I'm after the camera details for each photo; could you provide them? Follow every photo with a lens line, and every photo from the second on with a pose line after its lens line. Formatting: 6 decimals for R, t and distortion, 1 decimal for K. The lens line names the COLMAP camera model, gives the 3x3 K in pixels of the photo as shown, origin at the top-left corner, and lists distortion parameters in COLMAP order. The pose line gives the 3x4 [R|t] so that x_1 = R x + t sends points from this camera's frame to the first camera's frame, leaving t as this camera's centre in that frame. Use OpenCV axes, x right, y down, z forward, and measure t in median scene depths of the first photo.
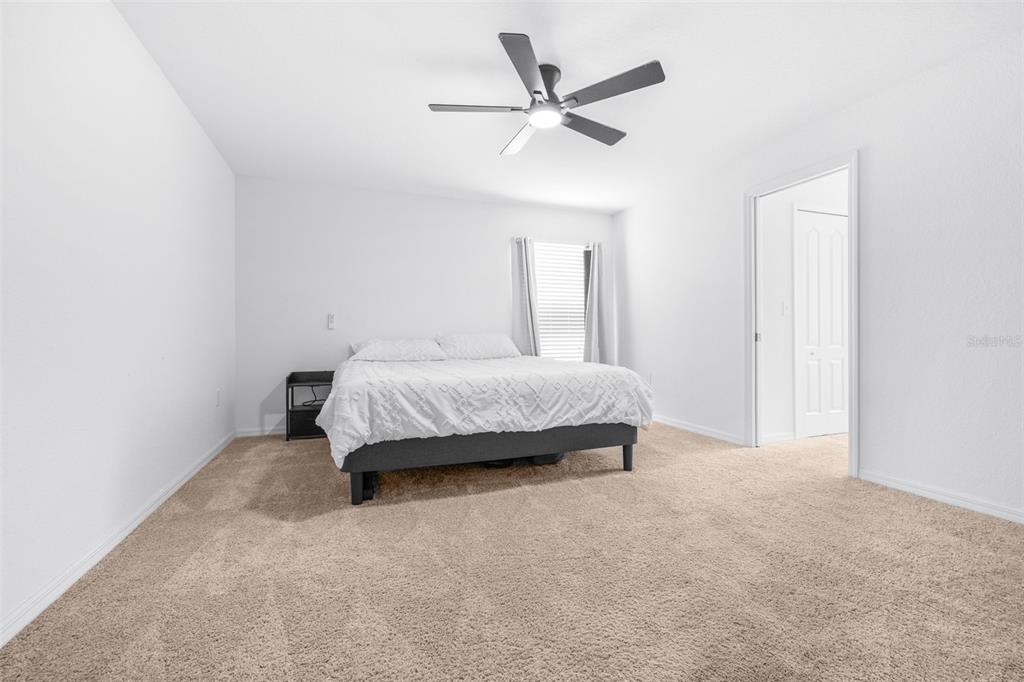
lens RADIAL K [[440.5, 0, 509.3], [0, 440.5, 338.1], [0, 0, 1]] dist [-0.000428, -0.000295]
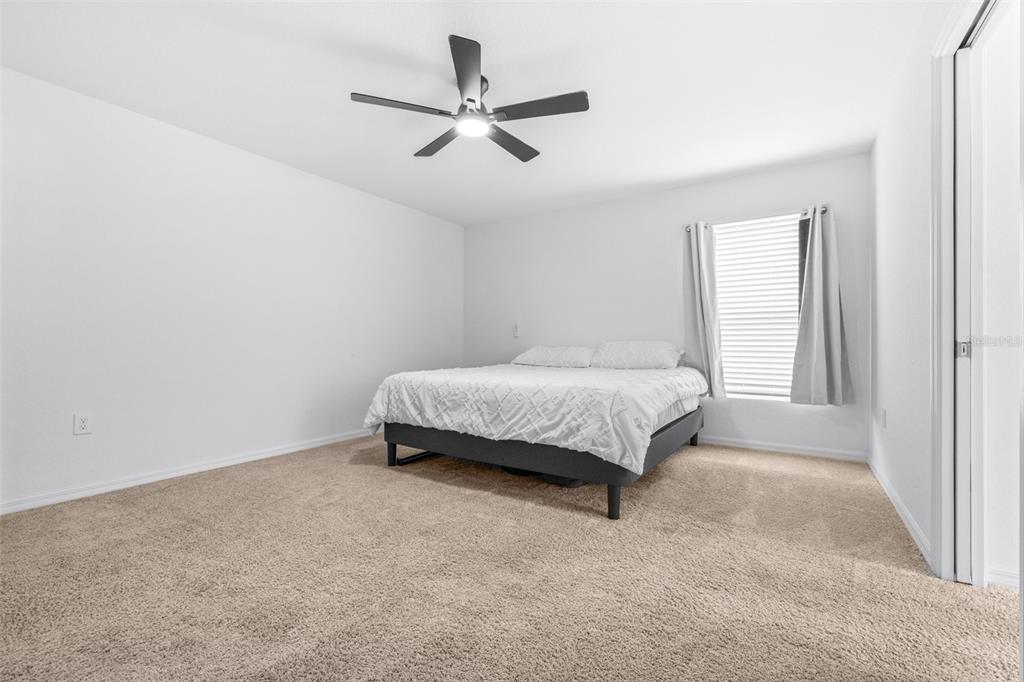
lens RADIAL K [[440.5, 0, 509.3], [0, 440.5, 338.1], [0, 0, 1]] dist [-0.000428, -0.000295]
pose [[0.588401, -0.004555, -0.808557, 0.876901], [-0.006909, 0.999919, -0.010661, -0.007797], [0.808540, 0.011859, 0.588322, 0.435666]]
